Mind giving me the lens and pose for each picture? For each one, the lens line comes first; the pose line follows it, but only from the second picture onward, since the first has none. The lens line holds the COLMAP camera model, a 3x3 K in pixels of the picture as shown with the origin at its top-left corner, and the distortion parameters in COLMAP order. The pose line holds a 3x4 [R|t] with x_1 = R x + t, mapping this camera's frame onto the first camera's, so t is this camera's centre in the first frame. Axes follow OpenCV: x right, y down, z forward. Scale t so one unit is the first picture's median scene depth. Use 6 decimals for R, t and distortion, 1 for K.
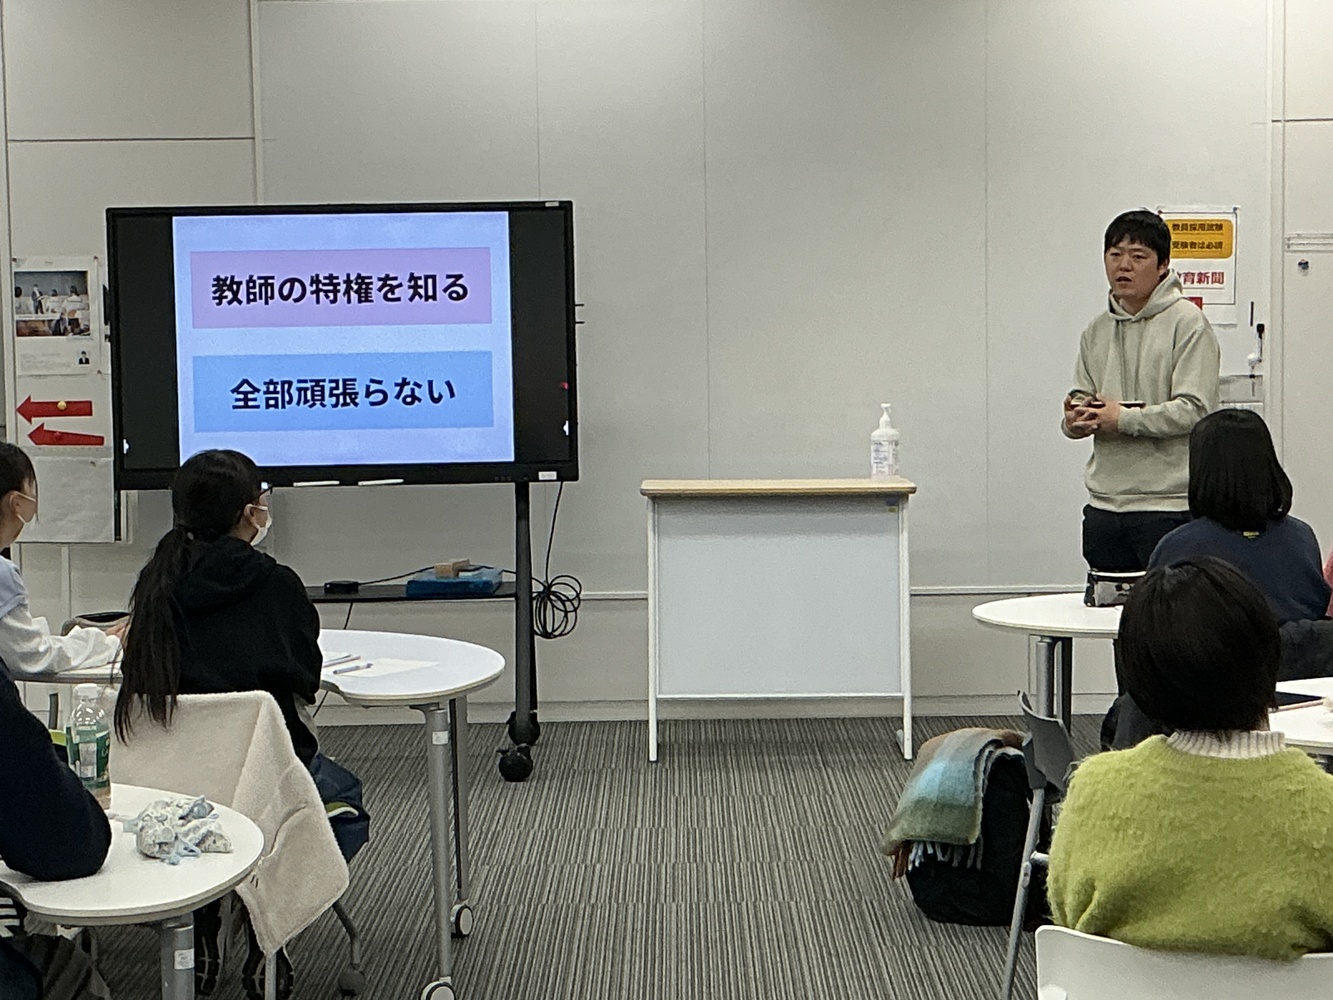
lens RADIAL K [[2736.1, 0, 666.5], [0, 2736.1, 500.0], [0, 0, 1]] dist [0.106716, 0.022000]
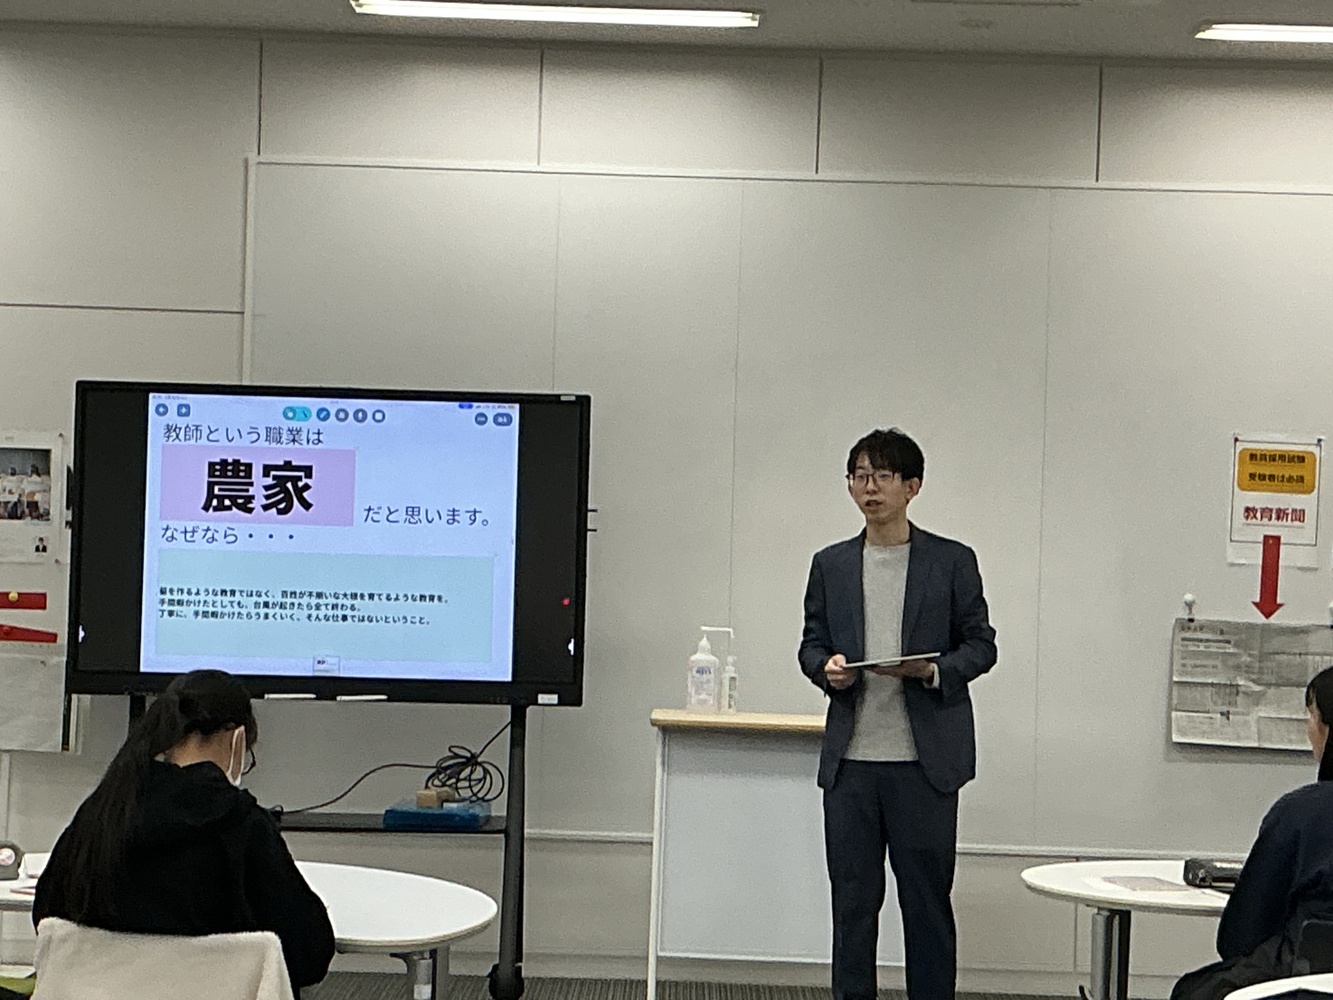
lens RADIAL K [[2958.8, 0, 666.5], [0, 2958.8, 500.0], [0, 0, 1]] dist [0.056981, 0.551387]
pose [[0.998885, 0.047145, -0.002314, -0.005110], [-0.047181, 0.995765, -0.078911, 0.000817], [-0.001416, 0.078932, 0.996879, 0.026647]]
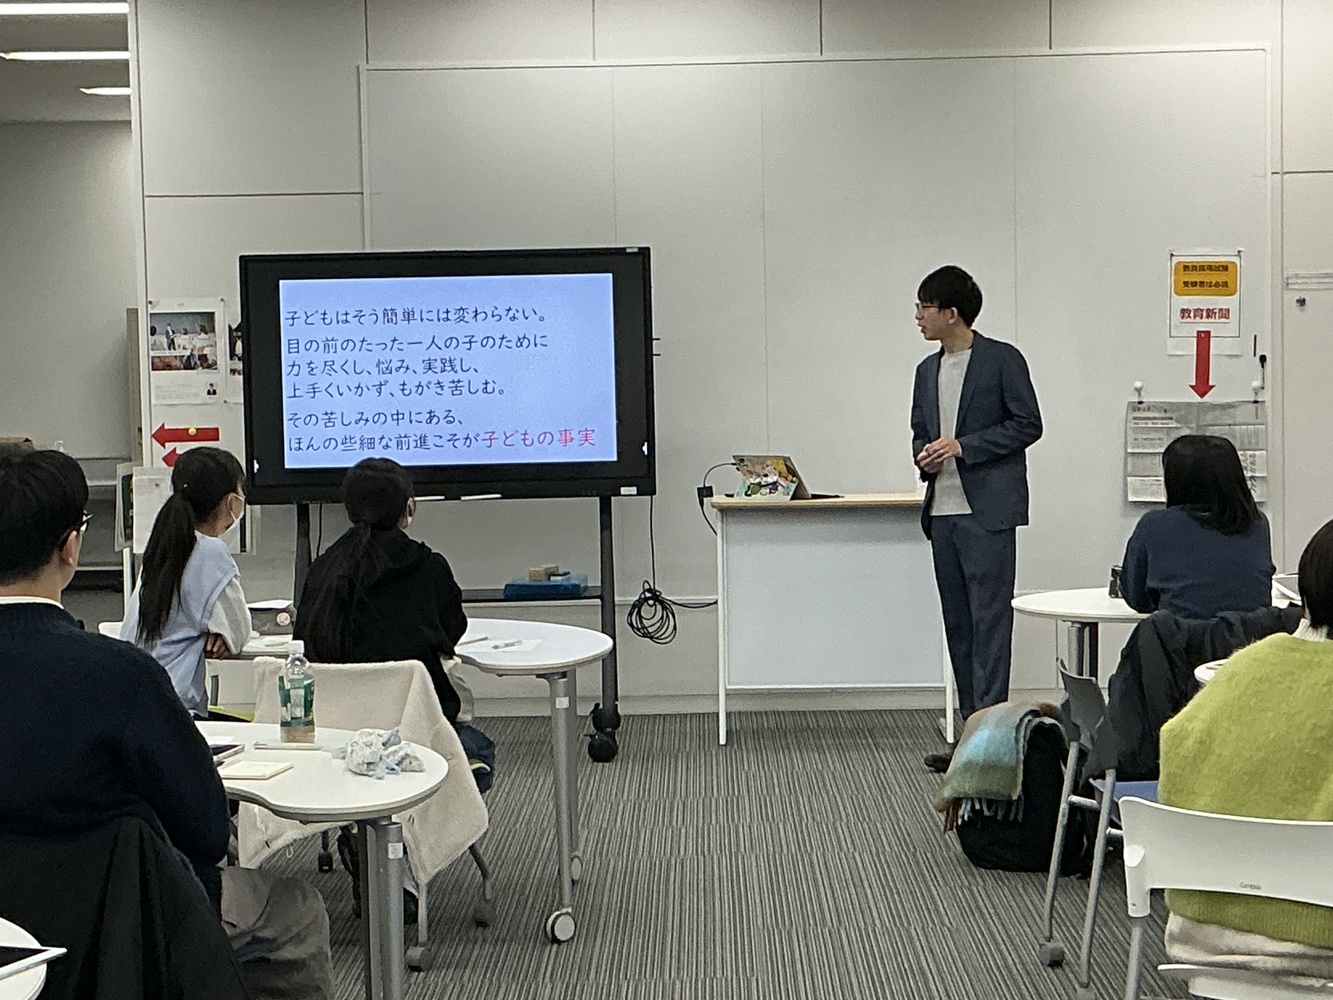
lens RADIAL K [[2642.3, 0, 666.5], [0, 2642.3, 500.0], [0, 0, 1]] dist [0.063992, 0.362648]
pose [[0.999943, -0.003535, -0.010090, -0.015606], [0.003386, 0.999885, -0.014769, 0.010212], [0.010141, 0.014734, 0.999840, -0.079517]]
